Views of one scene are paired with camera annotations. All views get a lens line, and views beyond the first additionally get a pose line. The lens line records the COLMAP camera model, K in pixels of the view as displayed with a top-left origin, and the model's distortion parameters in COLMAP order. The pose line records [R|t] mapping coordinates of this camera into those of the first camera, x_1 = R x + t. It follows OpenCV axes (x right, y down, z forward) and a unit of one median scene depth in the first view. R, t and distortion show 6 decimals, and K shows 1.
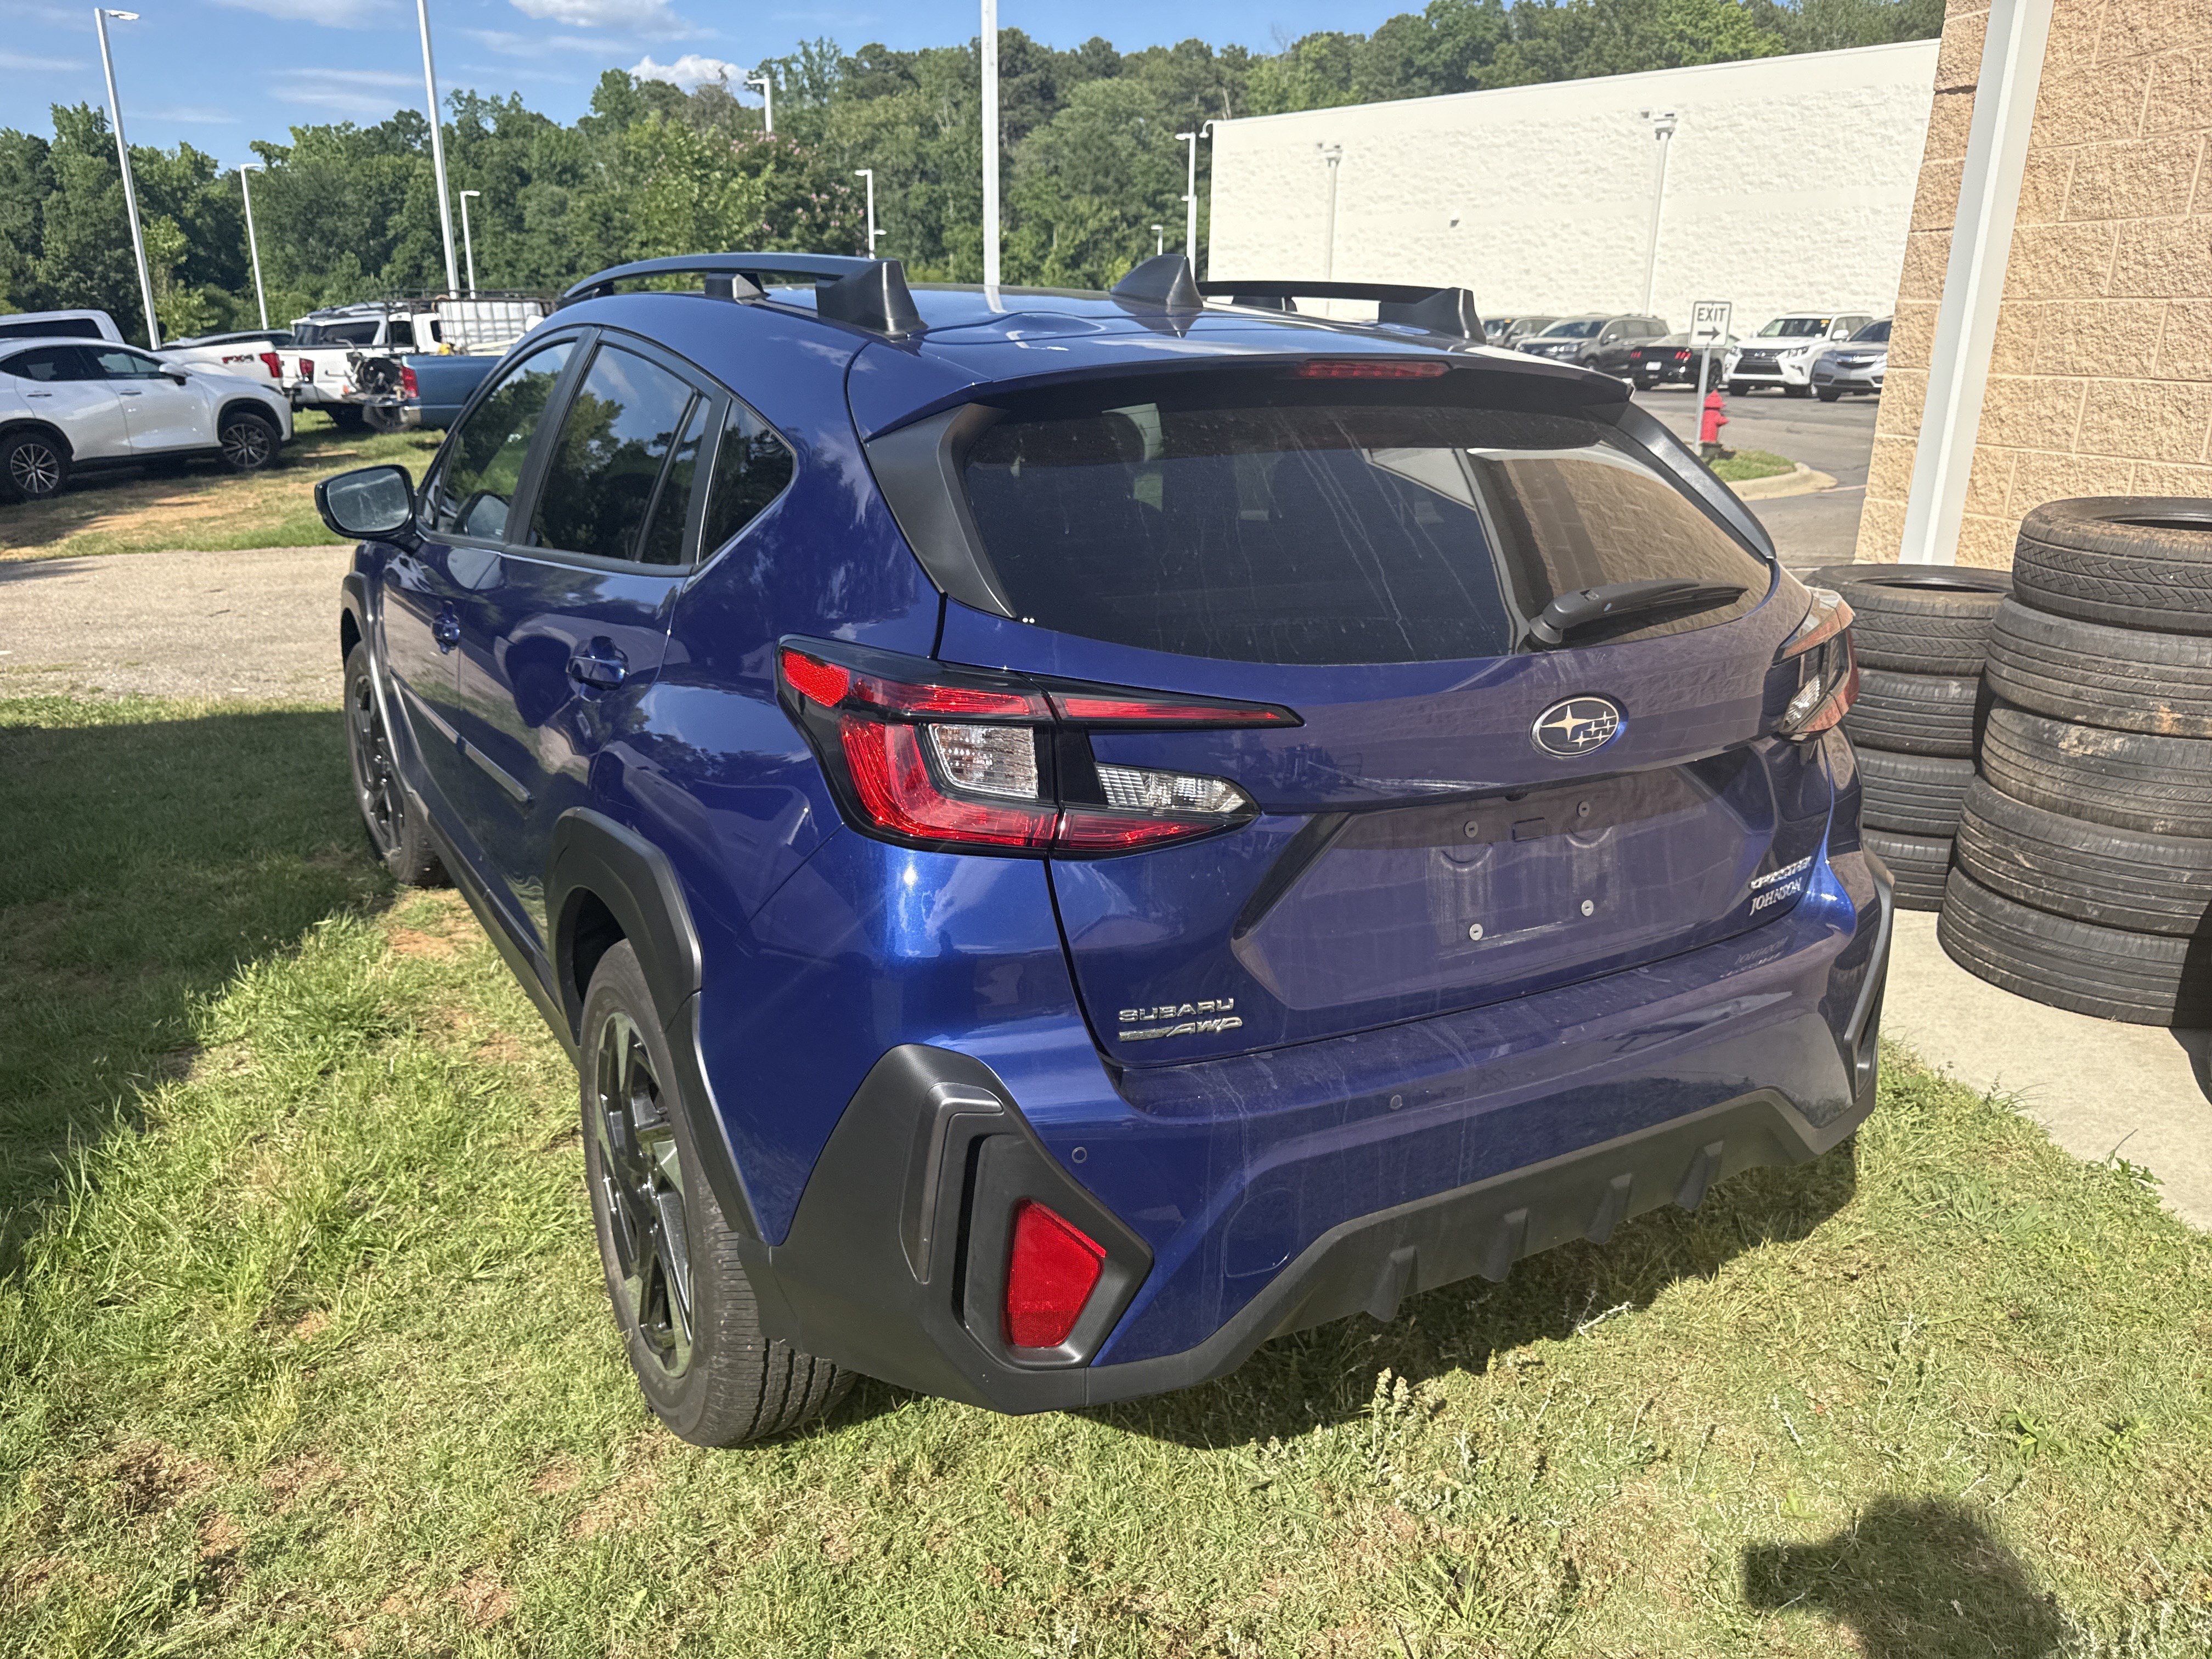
lens RADIAL K [[1602.1, 0, 1109.5], [0, 1602.1, 828.2], [0, 0, 1]] dist [0.014399, -0.011114]
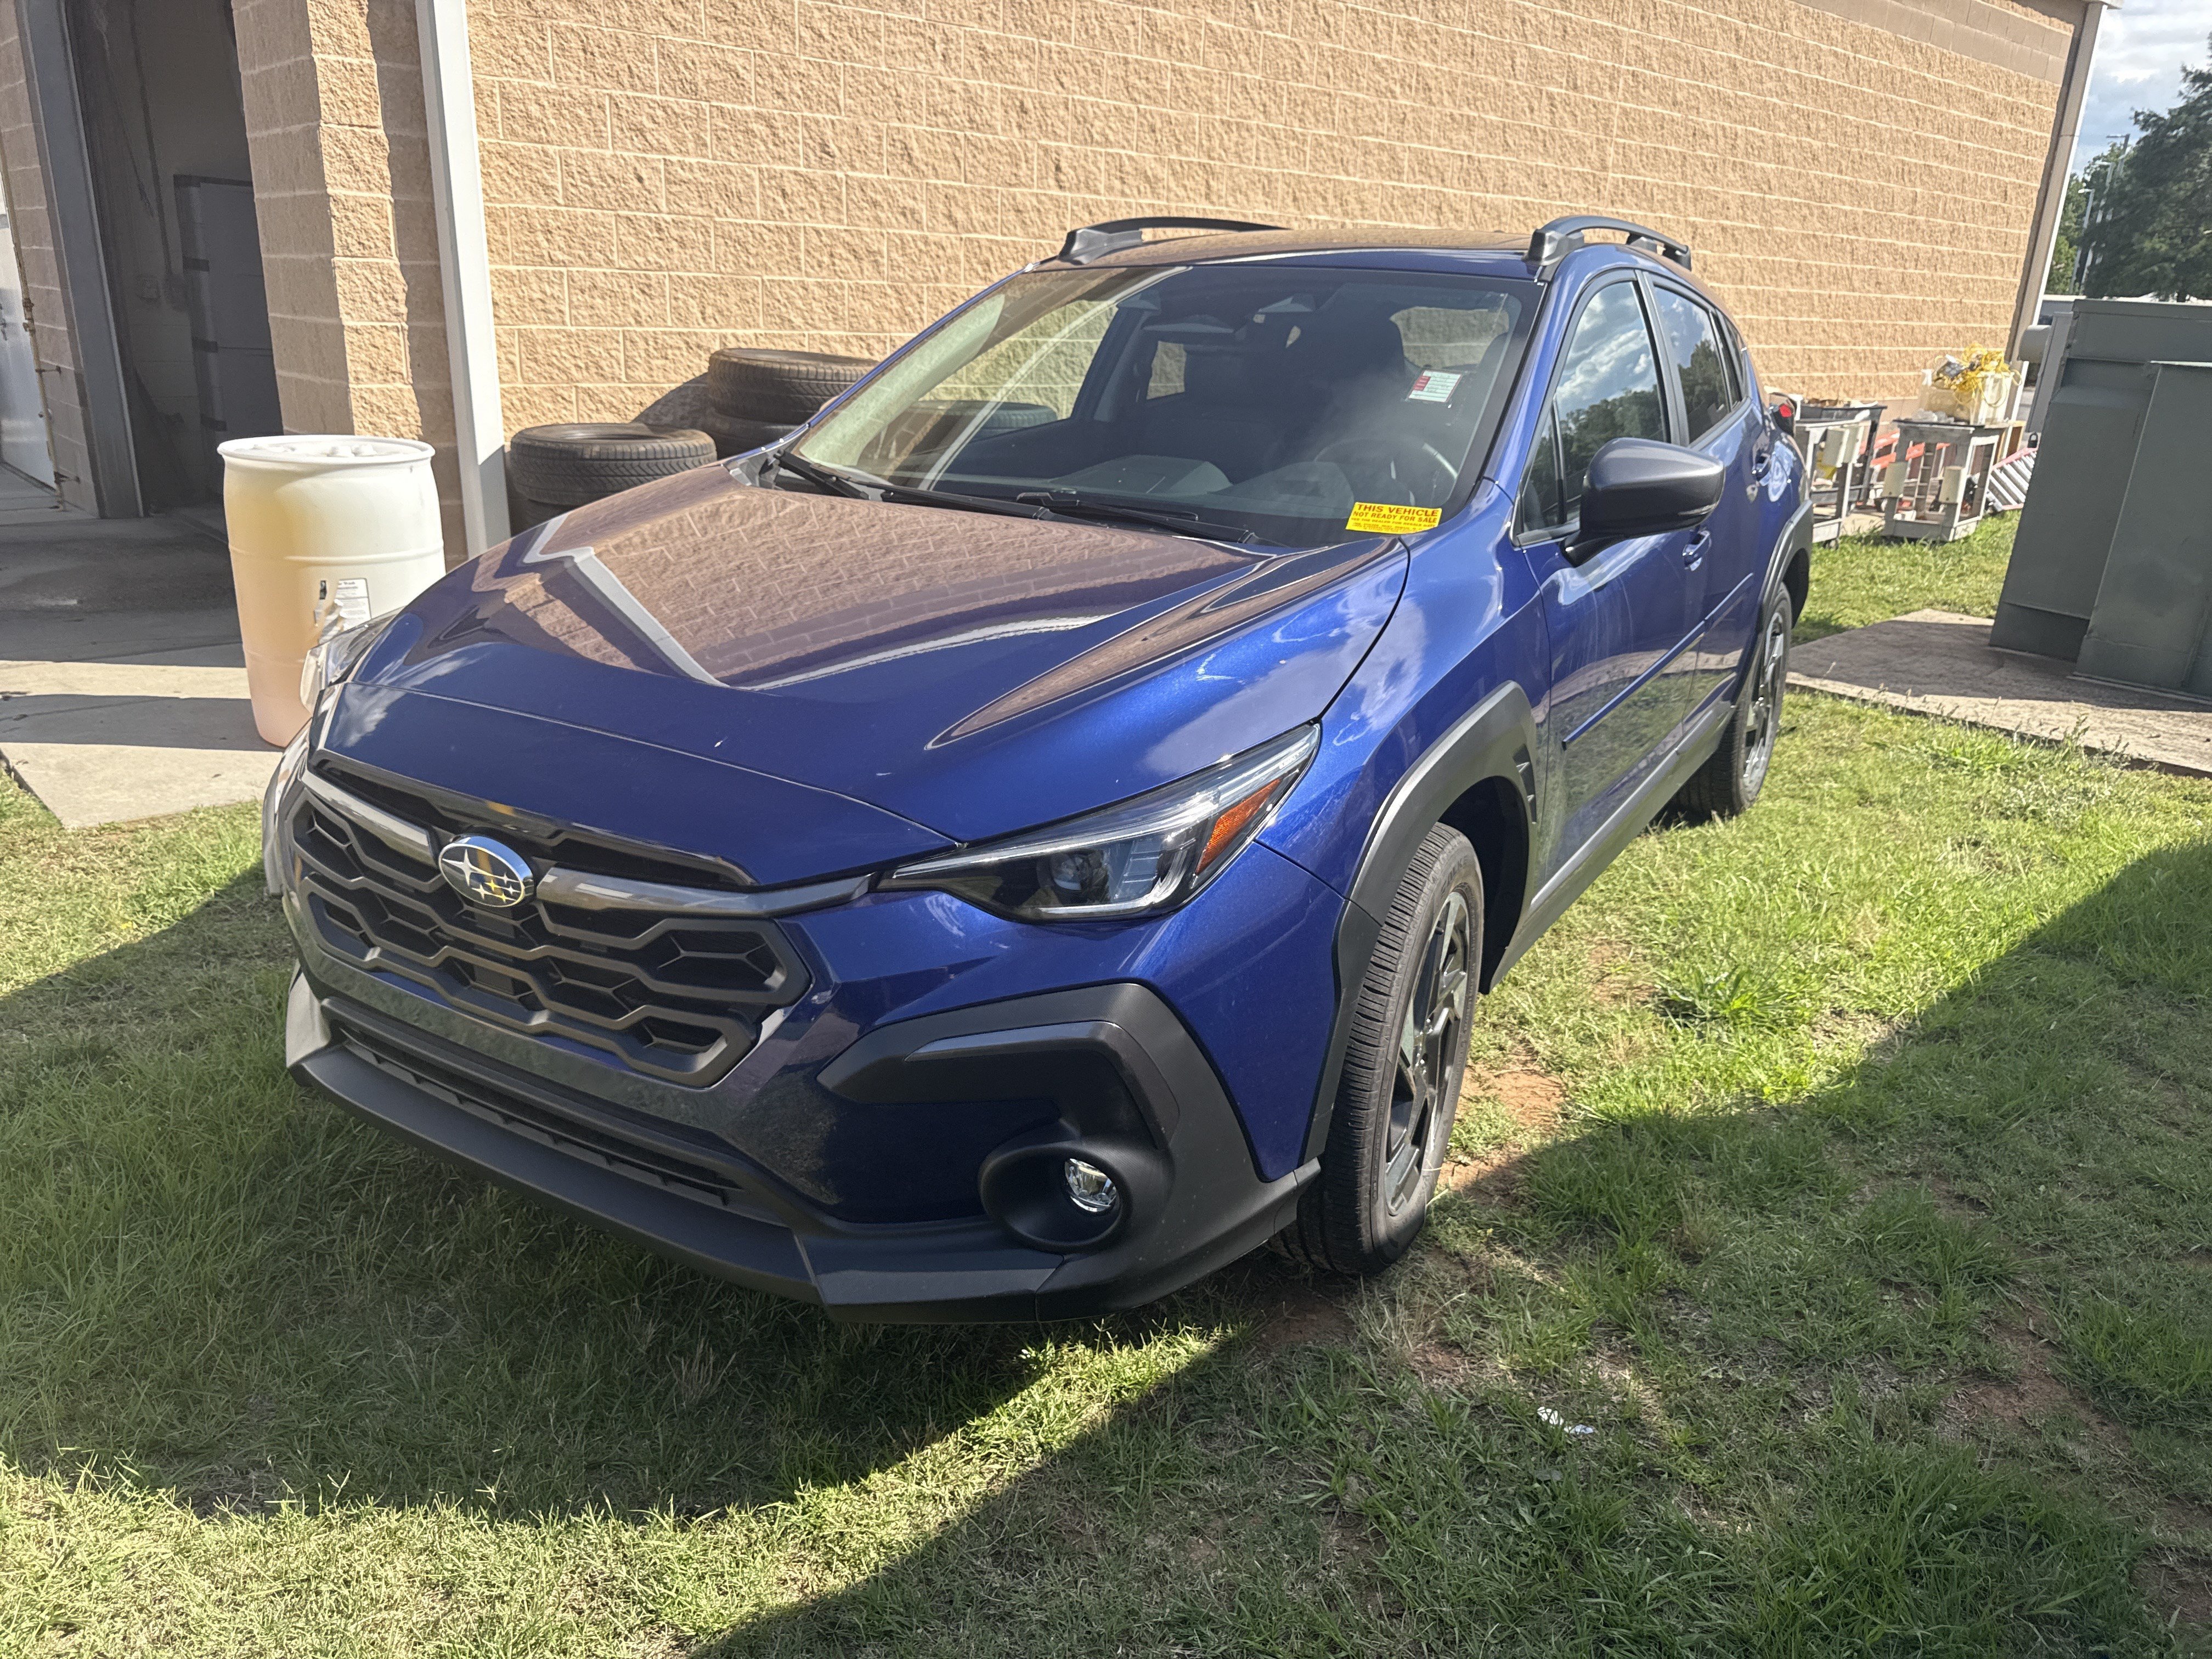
lens RADIAL K [[1602.1, 0, 1108.8], [0, 1602.1, 825.3], [0, 0, 1]] dist [0.014399, -0.011114]
pose [[-0.464766, -0.310523, 0.829197, -0.064752], [0.223094, 0.865206, 0.449052, -0.029298], [-0.856868, 0.393693, -0.332842, 0.096239]]
